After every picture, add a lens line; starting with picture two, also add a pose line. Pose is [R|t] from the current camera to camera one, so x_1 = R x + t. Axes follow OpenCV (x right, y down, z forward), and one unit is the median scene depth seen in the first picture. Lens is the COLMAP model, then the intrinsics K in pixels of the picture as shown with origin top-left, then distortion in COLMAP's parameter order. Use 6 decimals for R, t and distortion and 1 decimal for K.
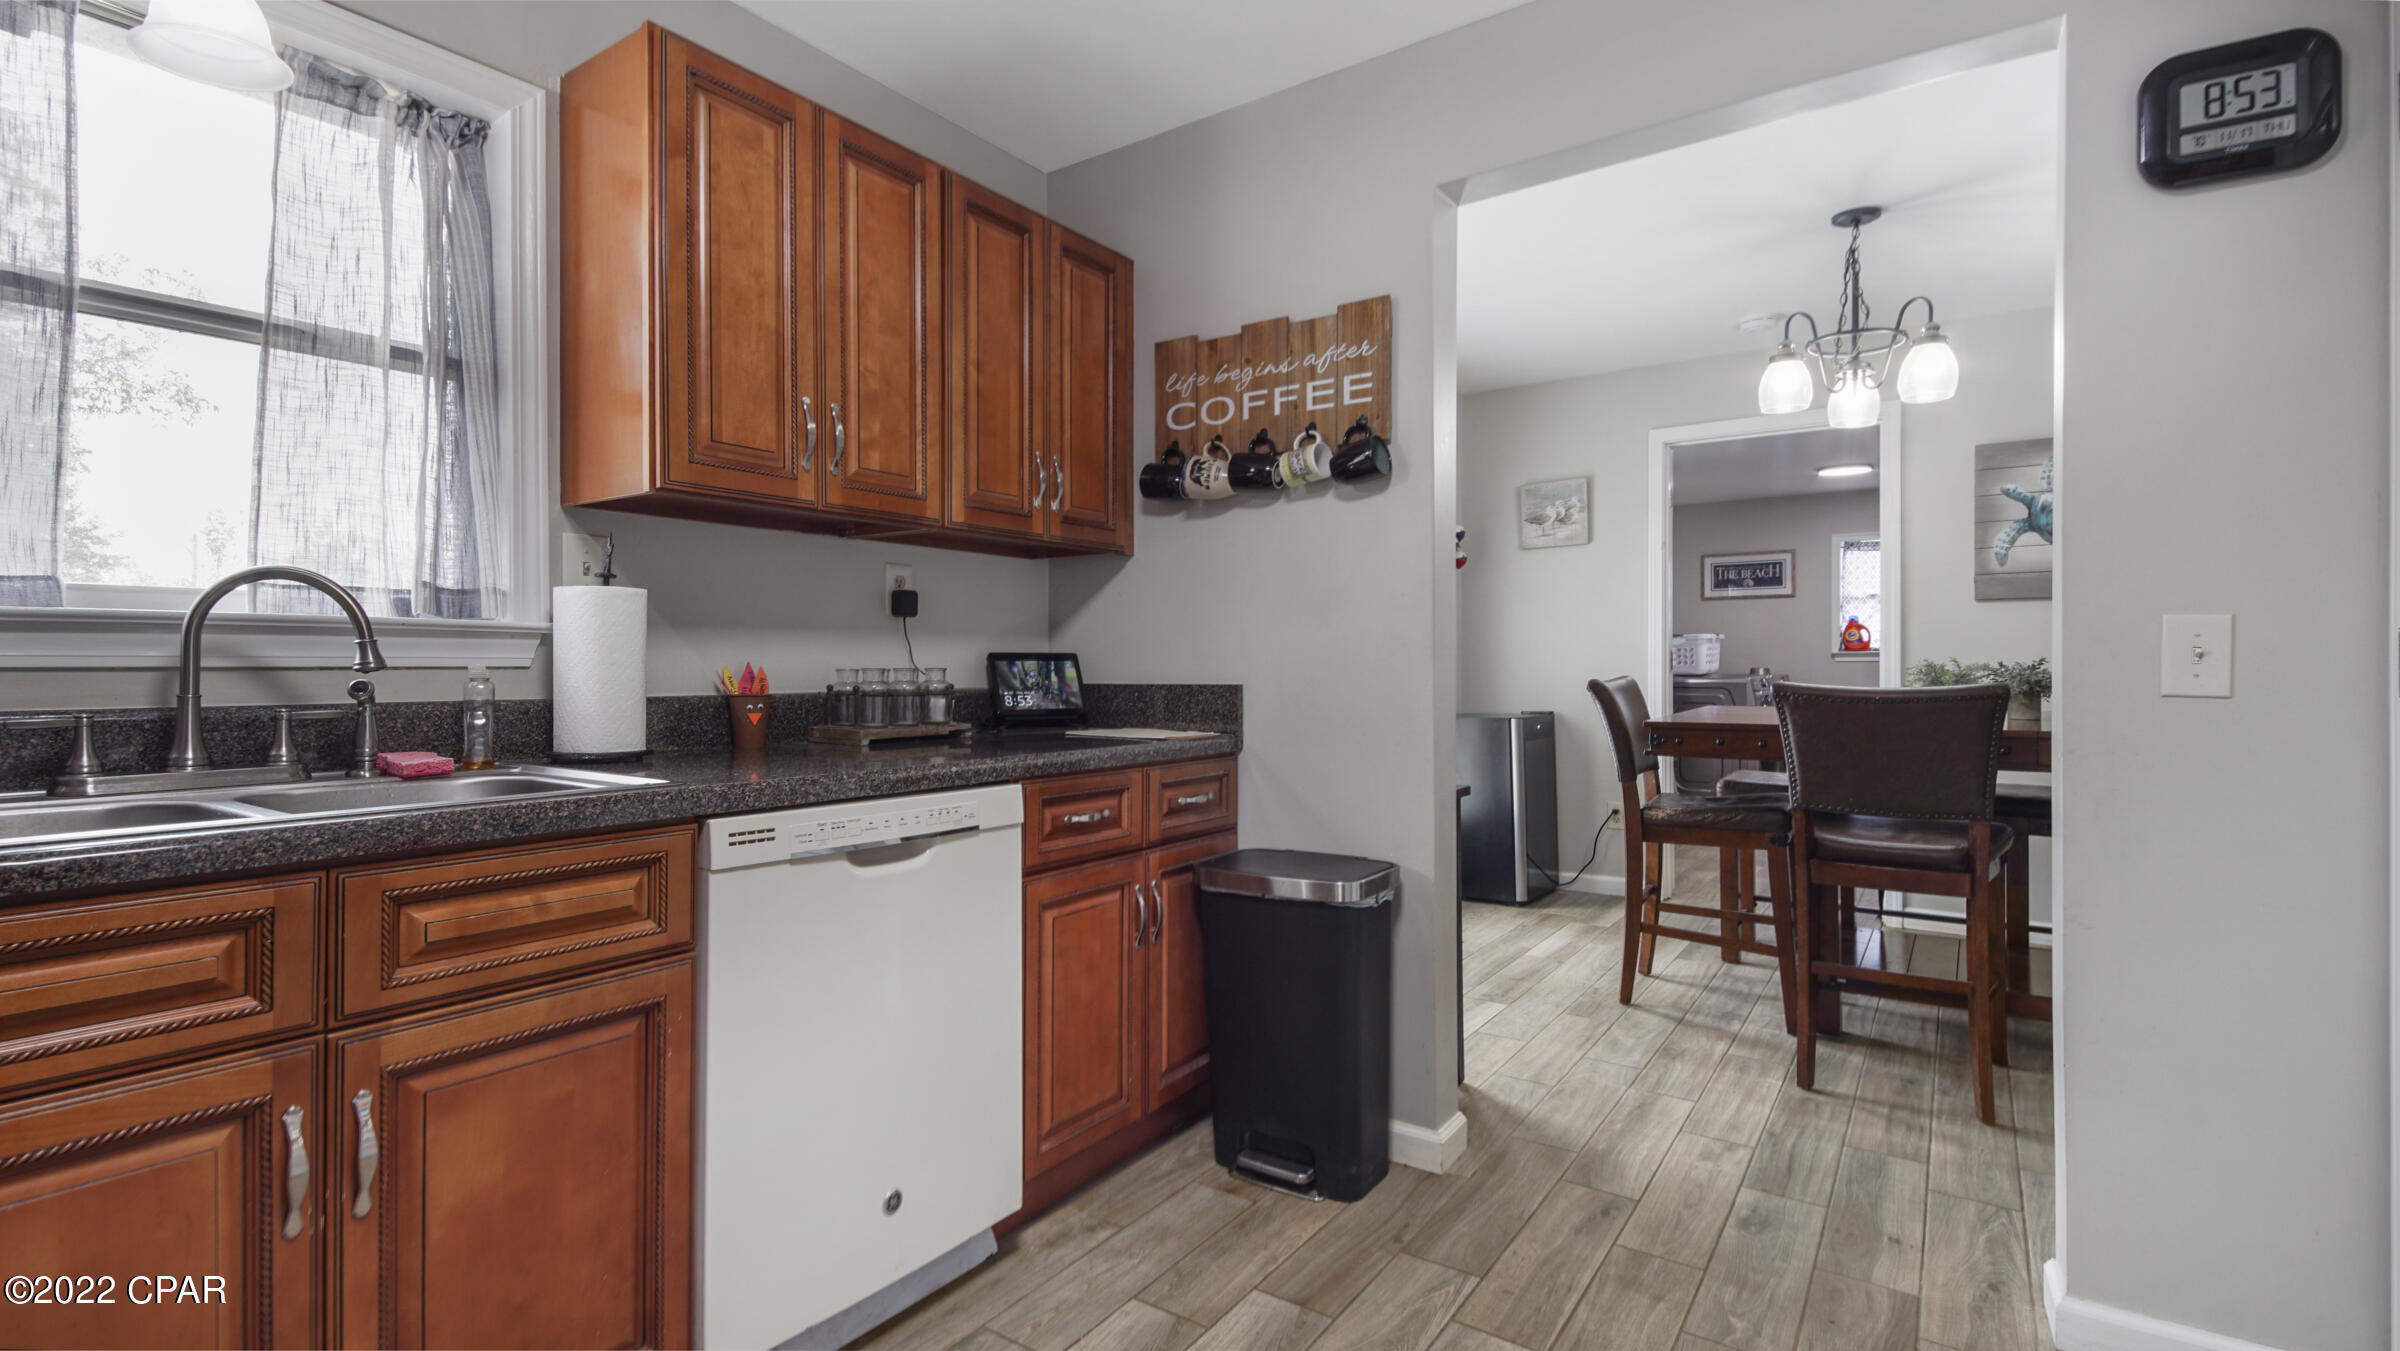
lens RADIAL K [[1048.4, 0, 1199.5], [0, 1048.4, 681.8], [0, 0, 1]] dist [0.036490, -0.021937]
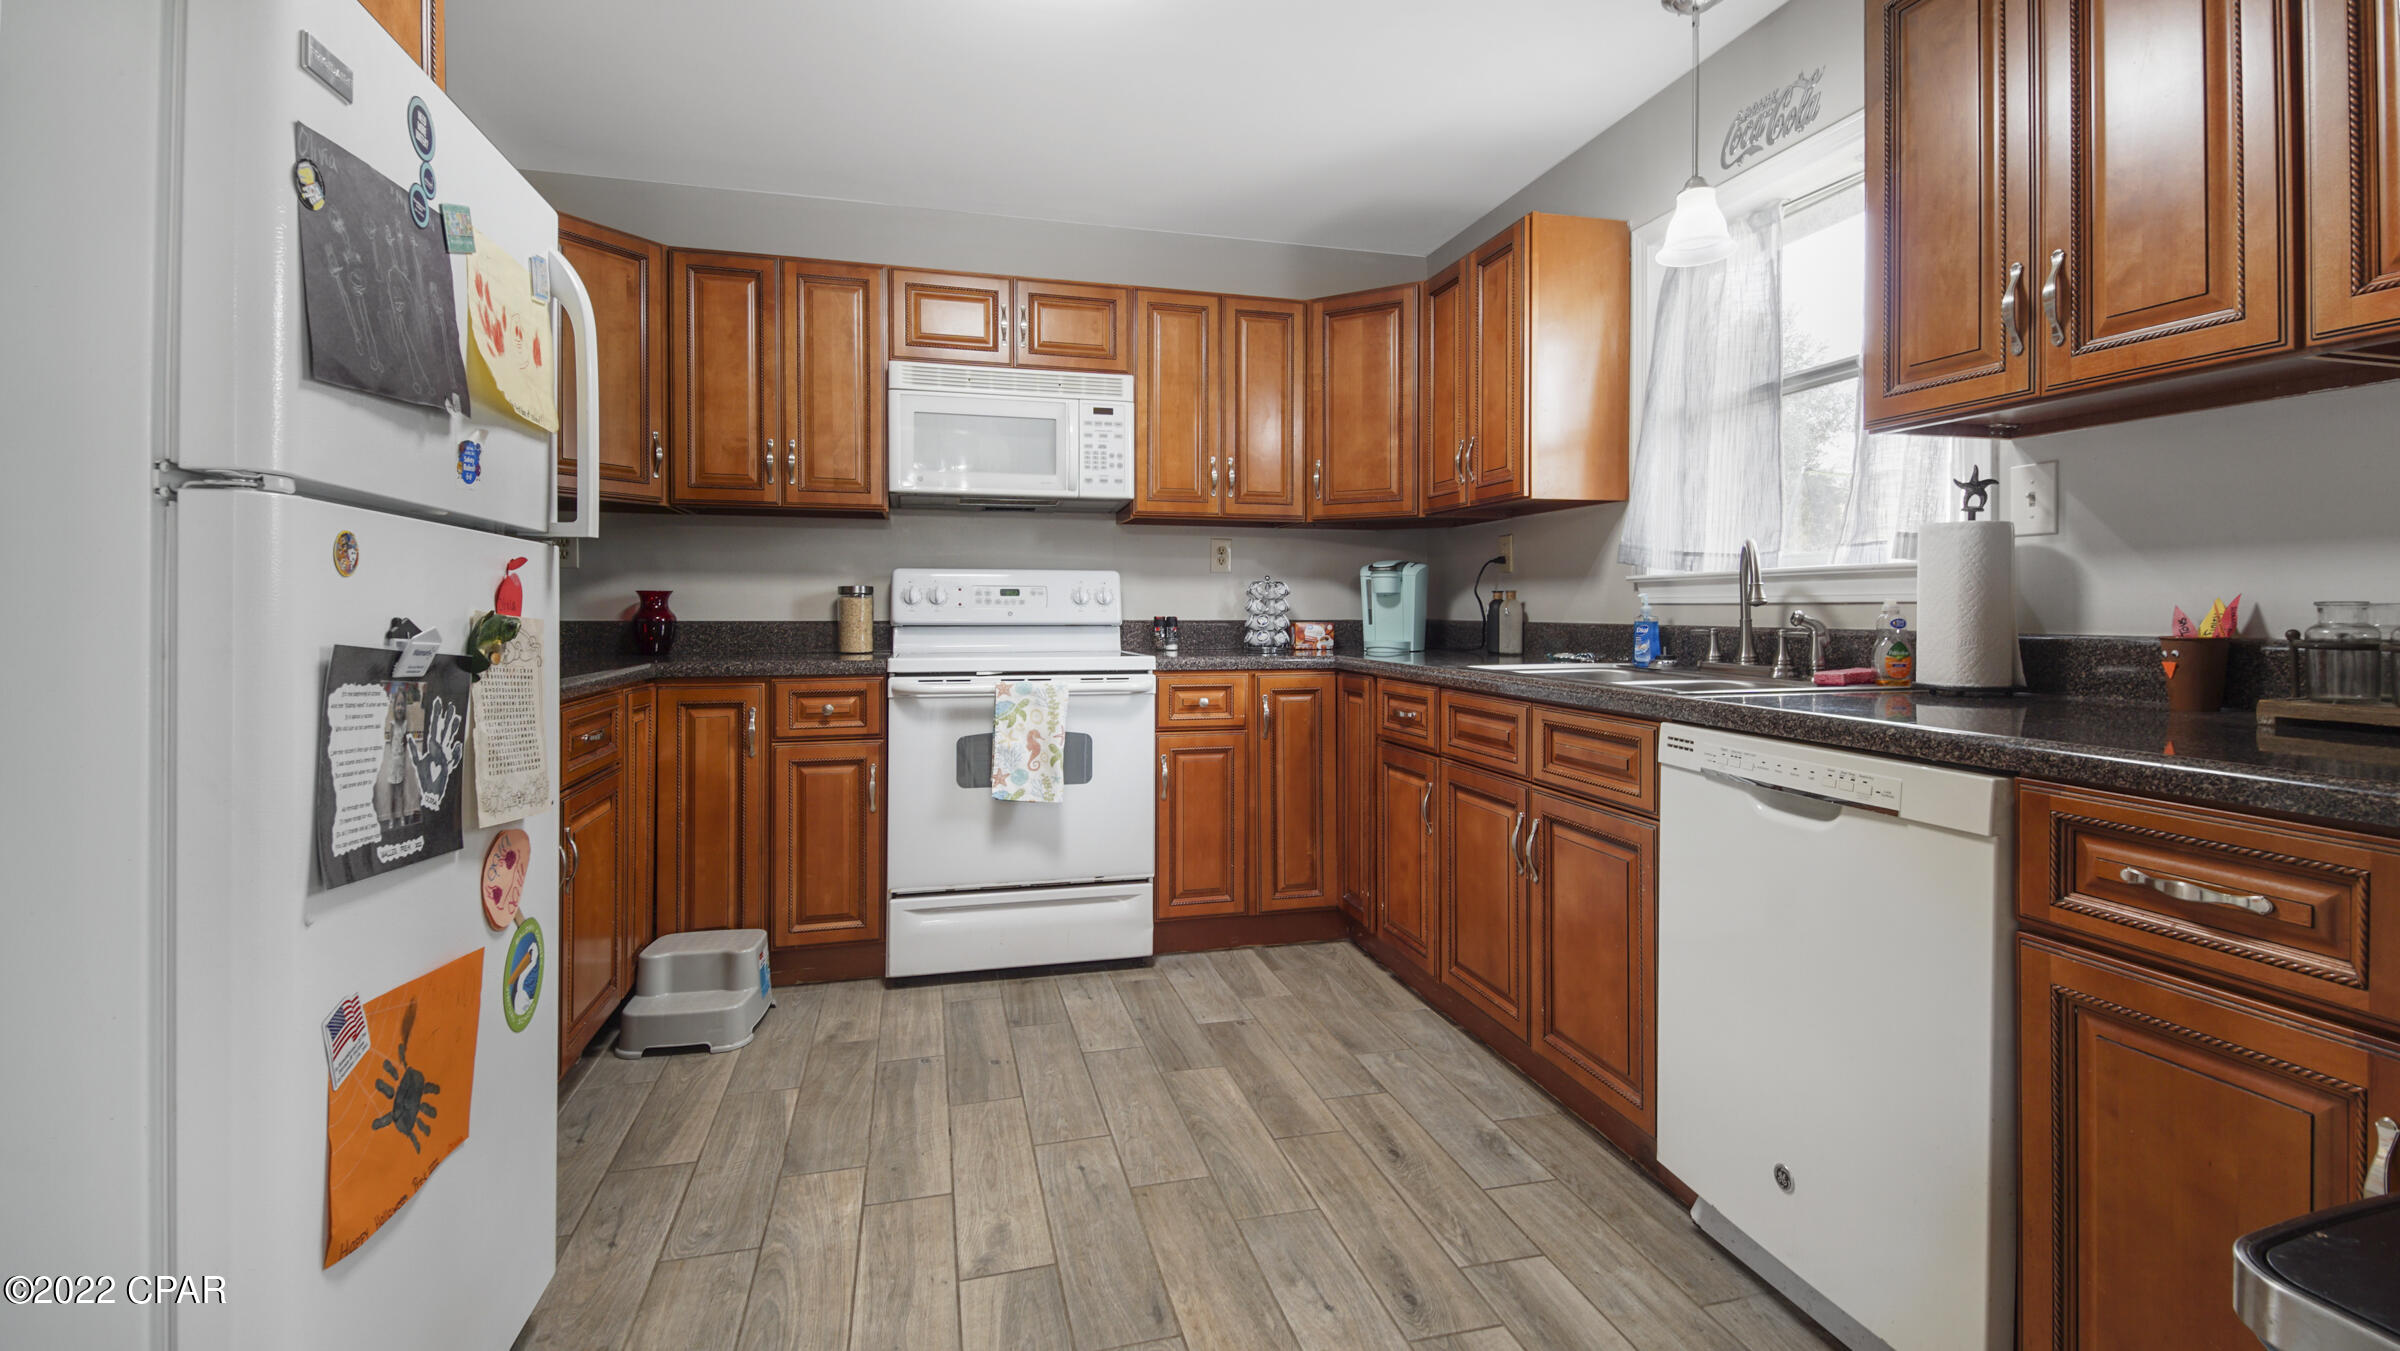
lens RADIAL K [[1048.4, 0, 1199.5], [0, 1048.4, 681.8], [0, 0, 1]] dist [0.036490, -0.021937]
pose [[-0.641197, 0.051594, -0.765640, 0.848279], [-0.014168, 0.996771, 0.079035, -0.009025], [0.767246, 0.061524, -0.638396, 1.367198]]
